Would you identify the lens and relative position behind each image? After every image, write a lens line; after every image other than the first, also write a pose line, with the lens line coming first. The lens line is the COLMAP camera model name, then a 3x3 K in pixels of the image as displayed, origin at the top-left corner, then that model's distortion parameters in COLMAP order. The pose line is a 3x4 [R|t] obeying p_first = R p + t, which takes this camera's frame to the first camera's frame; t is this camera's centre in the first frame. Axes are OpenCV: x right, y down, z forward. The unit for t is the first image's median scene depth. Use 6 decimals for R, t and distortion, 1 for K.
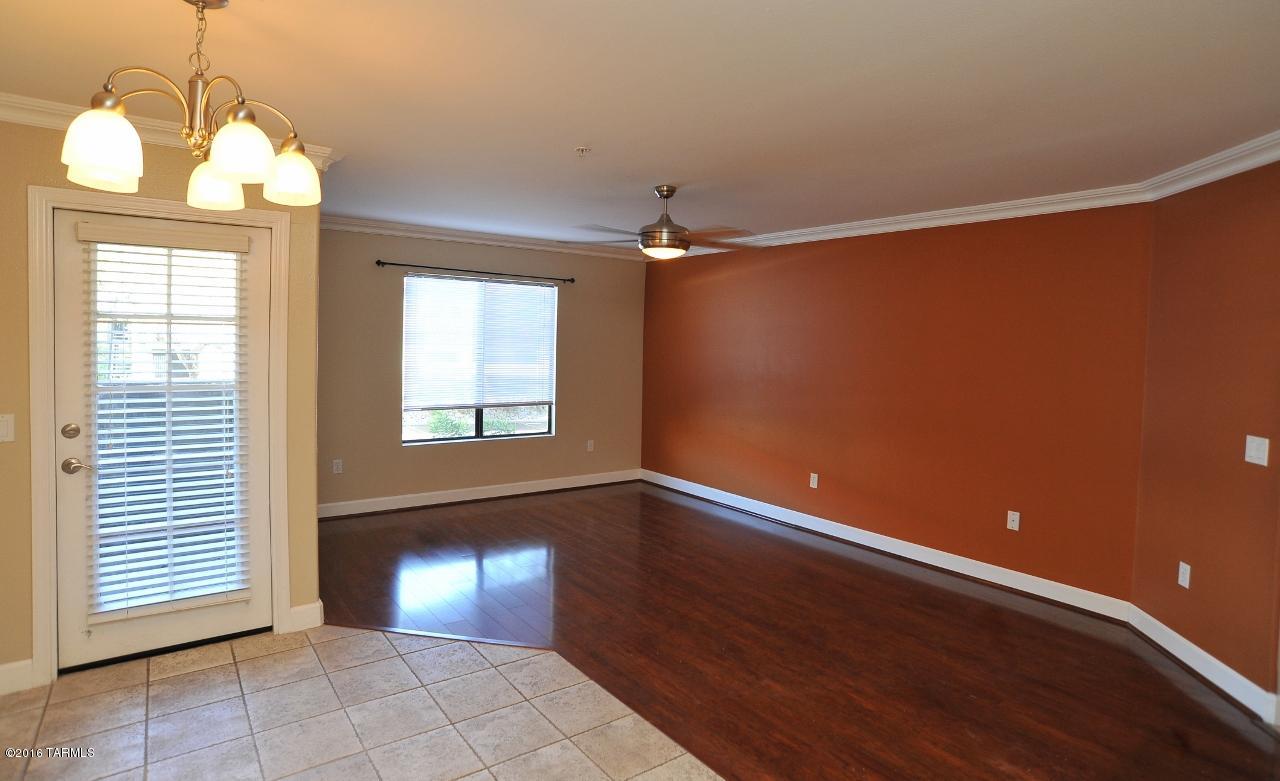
lens RADIAL K [[669.1, 0, 640.4], [0, 669.1, 390.3], [0, 0, 1]] dist [-0.072650, 0.037793]
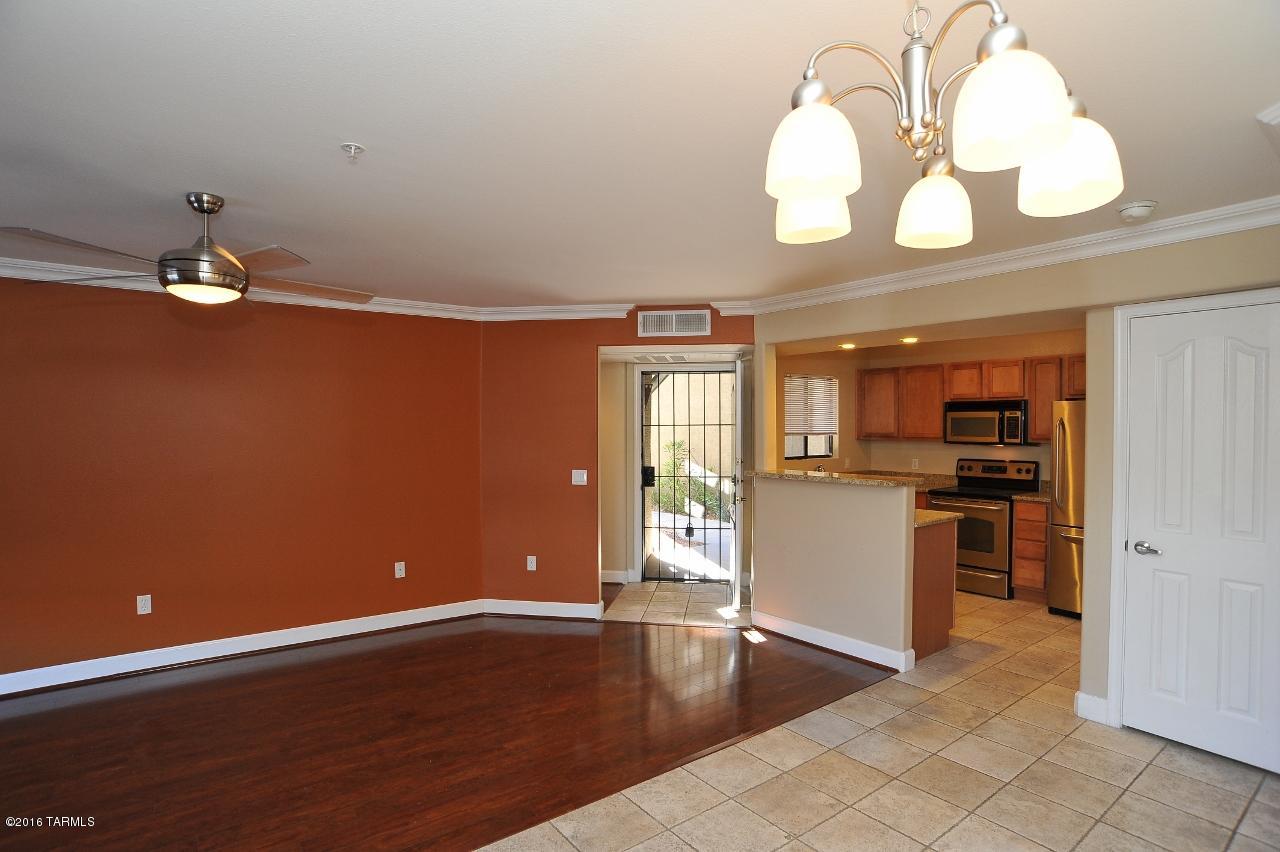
lens RADIAL K [[647.2, 0, 638.6], [0, 647.2, 433.3], [0, 0, 1]] dist [-0.092841, 0.037918]
pose [[-0.025002, -0.021738, 0.999451, -0.707440], [0.067370, 0.997454, 0.023379, -0.055442], [-0.997415, 0.067918, -0.023474, 0.685071]]
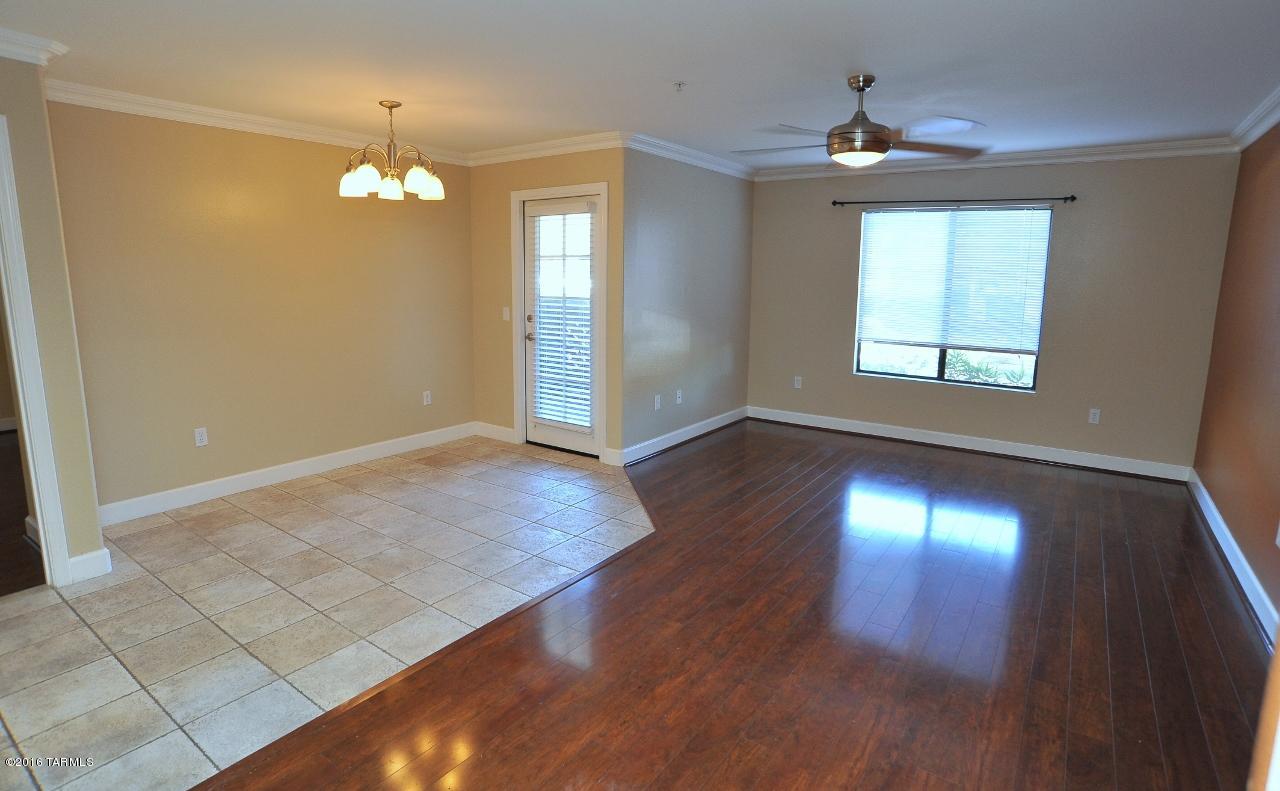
lens RADIAL K [[636.3, 0, 640.0], [0, 636.3, 395.5], [0, 0, 1]] dist [-0.066465, 0.011051]
pose [[0.334063, 0.161297, -0.928647, 0.836315], [-0.075645, 0.986659, 0.144161, -0.005532], [0.939510, 0.022088, 0.341808, 0.557977]]
